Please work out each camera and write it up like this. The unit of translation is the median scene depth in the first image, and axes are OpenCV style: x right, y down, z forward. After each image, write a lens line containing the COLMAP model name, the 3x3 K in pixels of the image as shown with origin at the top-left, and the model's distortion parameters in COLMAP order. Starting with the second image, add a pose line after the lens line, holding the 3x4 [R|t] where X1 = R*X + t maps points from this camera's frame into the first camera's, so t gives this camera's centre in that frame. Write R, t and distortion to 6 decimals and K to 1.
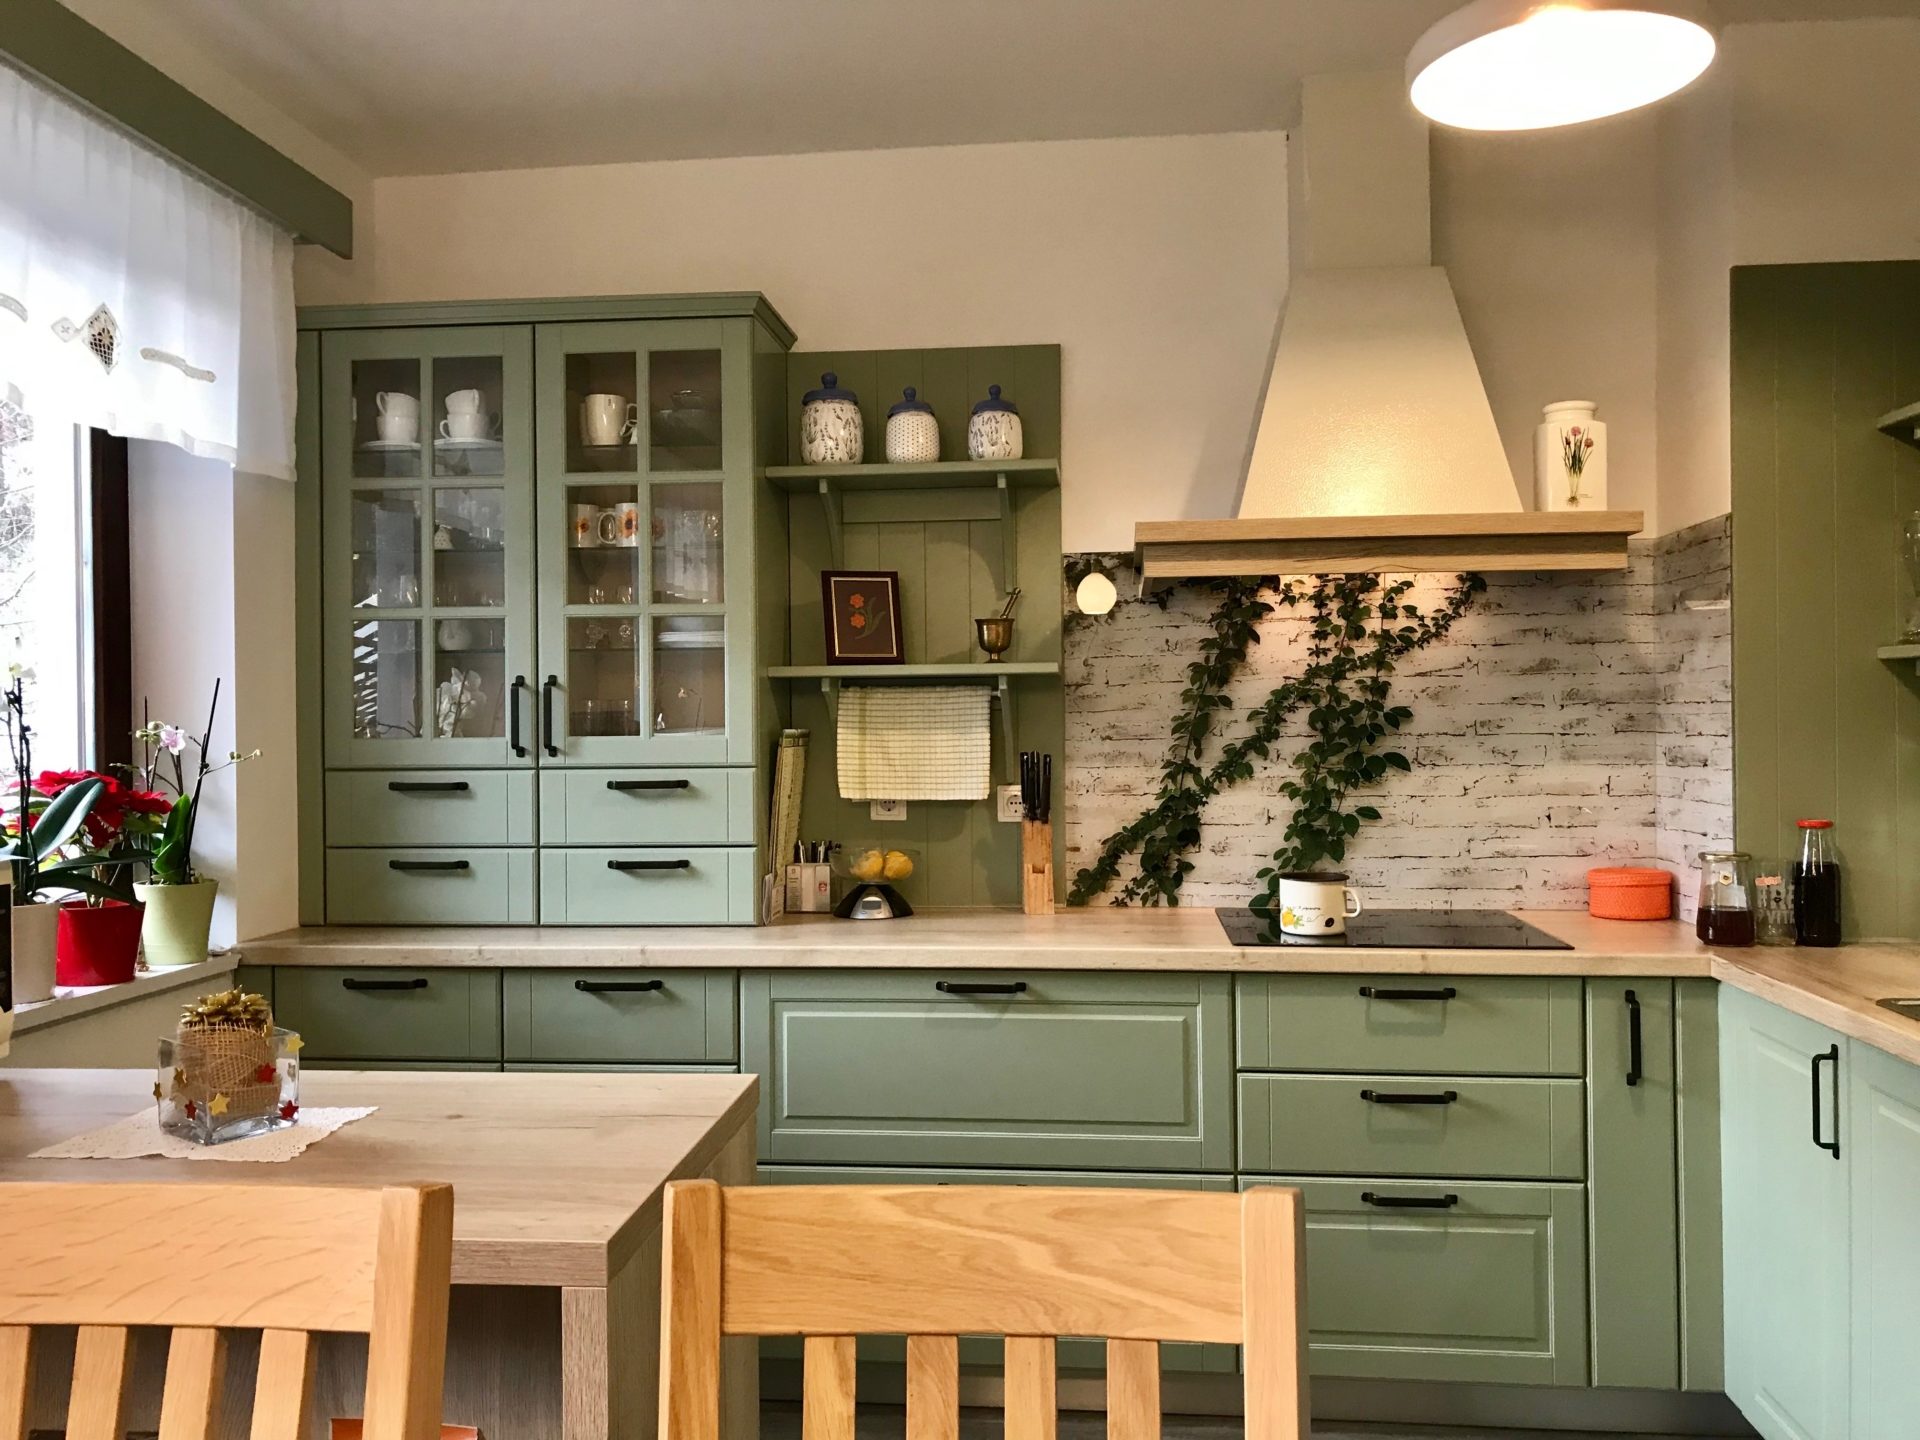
lens RADIAL K [[1576.2, 0, 944.2], [0, 1576.2, 713.5], [0, 0, 1]] dist [0.047377, -0.074125]
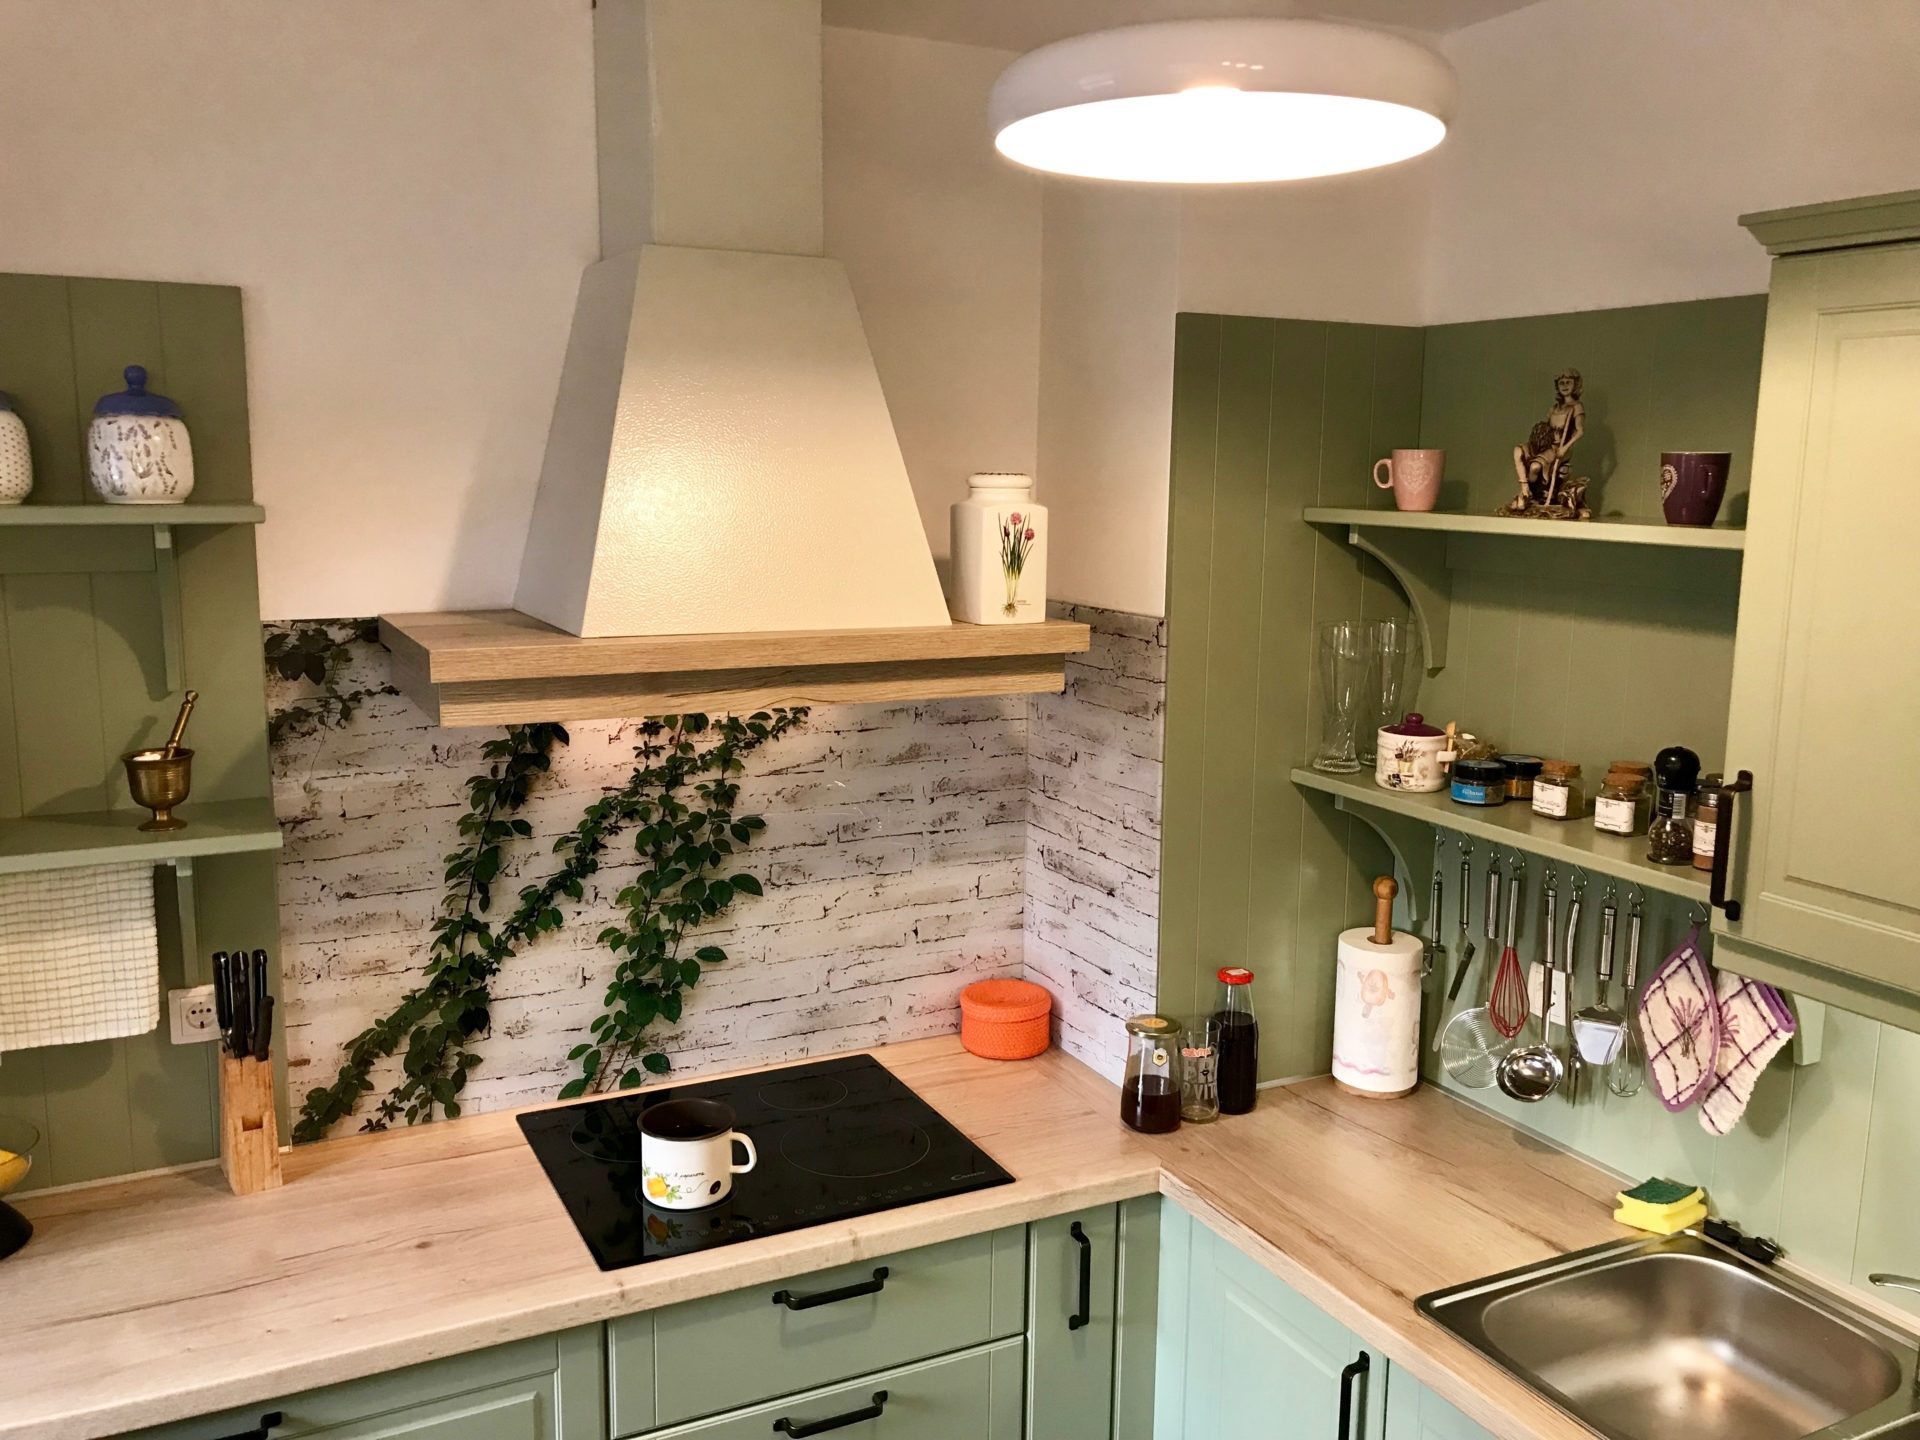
lens RADIAL K [[1576.2, 0, 951.9], [0, 1576.2, 704.2], [0, 0, 1]] dist [0.047377, -0.074125]
pose [[0.840353, -0.065080, 0.538118, -0.038321], [-0.019641, 0.988458, 0.150216, -0.174841], [-0.541683, -0.136804, 0.829376, 0.318669]]
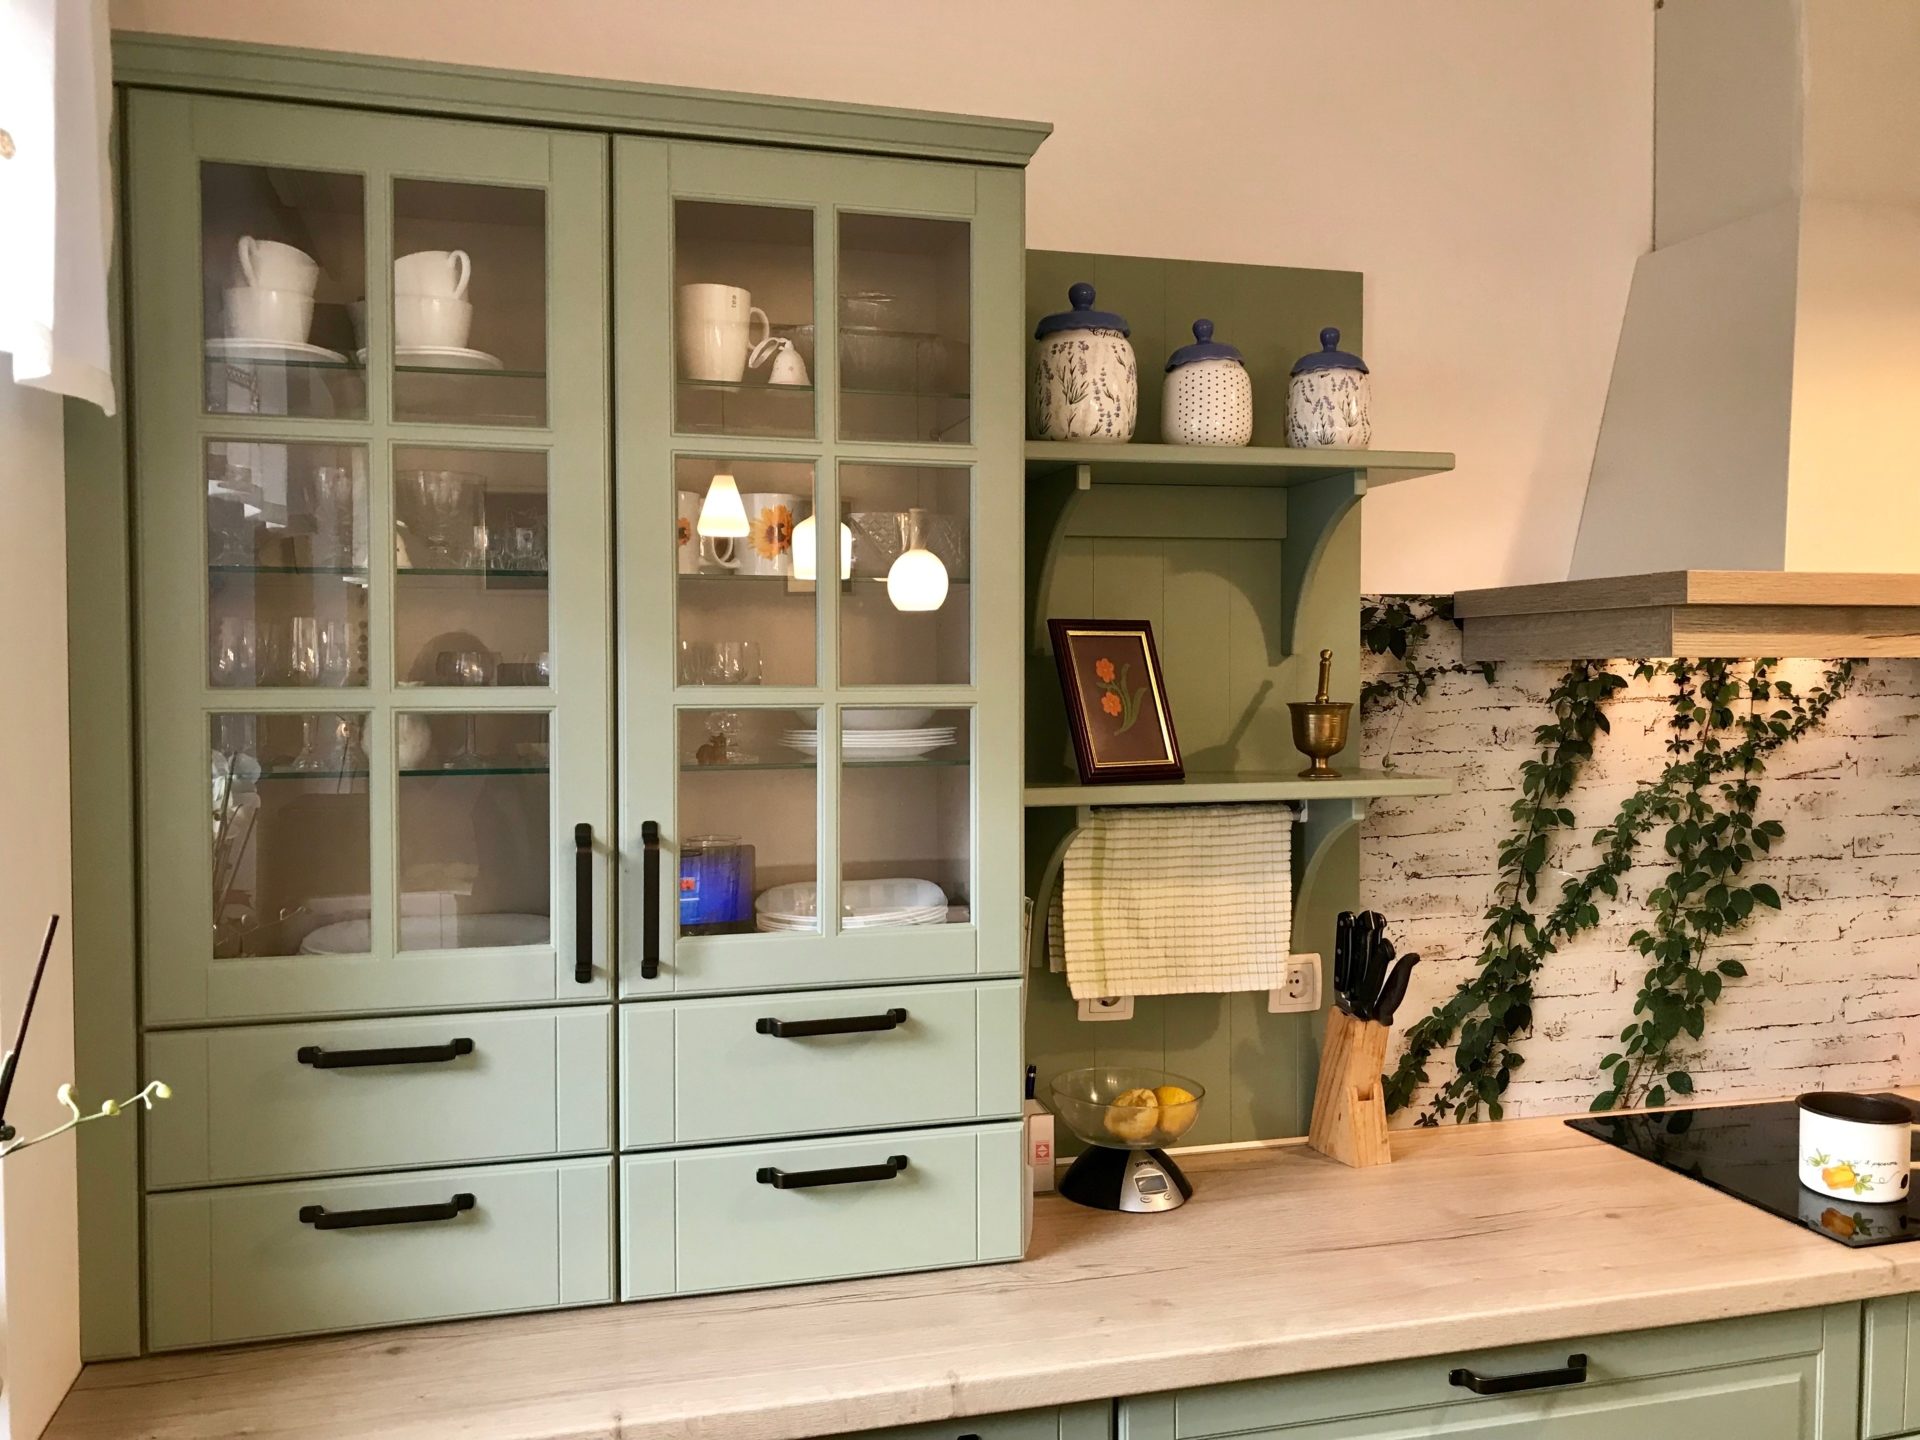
lens RADIAL K [[1576.2, 0, 952.4], [0, 1576.2, 708.8], [0, 0, 1]] dist [0.047377, -0.074125]
pose [[0.930023, -0.002276, 0.367494, -0.329153], [-0.006345, 0.999732, 0.022249, -0.069648], [-0.367447, -0.023024, 0.929760, 0.461230]]
